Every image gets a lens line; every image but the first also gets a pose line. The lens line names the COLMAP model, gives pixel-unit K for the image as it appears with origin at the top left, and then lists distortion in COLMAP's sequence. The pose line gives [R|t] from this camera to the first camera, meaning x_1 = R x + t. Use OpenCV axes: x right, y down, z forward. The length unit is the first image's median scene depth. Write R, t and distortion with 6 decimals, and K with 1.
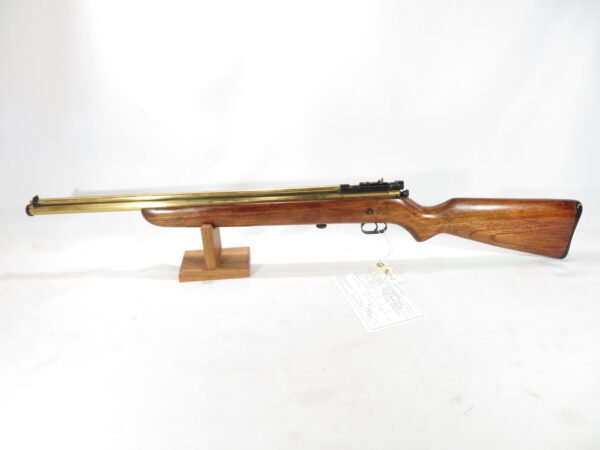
lens RADIAL K [[439.6, 0, 307.9], [0, 439.6, 223.9], [0, 0, 1]] dist [-0.007322, -0.003343]
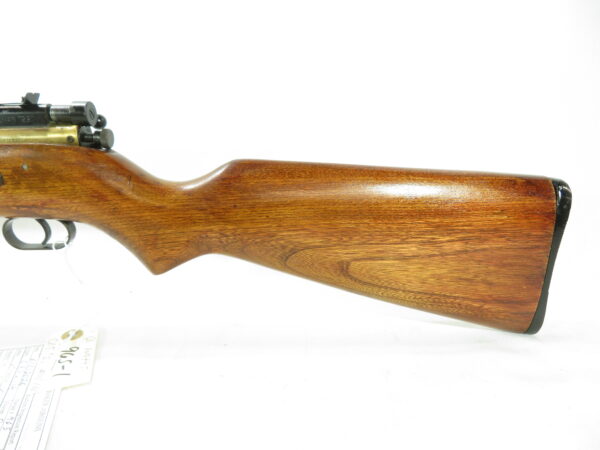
lens RADIAL K [[439.6, 0, 307.9], [0, 439.6, 223.9], [0, 0, 1]] dist [-0.007322, -0.003343]
pose [[0.999241, 0.035114, 0.016858, 0.386642], [-0.031432, 0.982527, -0.183447, 0.064651], [-0.023005, 0.182778, 0.982885, 0.626372]]
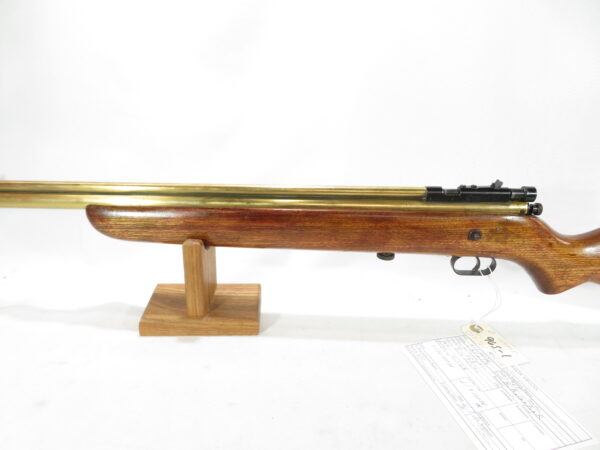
lens RADIAL K [[430.0, 0, 300.0], [0, 430.0, 225.0], [0, 0, 1]] dist [-0.000233, 0.001281]
pose [[0.997817, 0.064391, -0.014670, -0.080416], [-0.065588, 0.992179, -0.106207, 0.032632], [0.007716, 0.106937, 0.994236, 0.420077]]
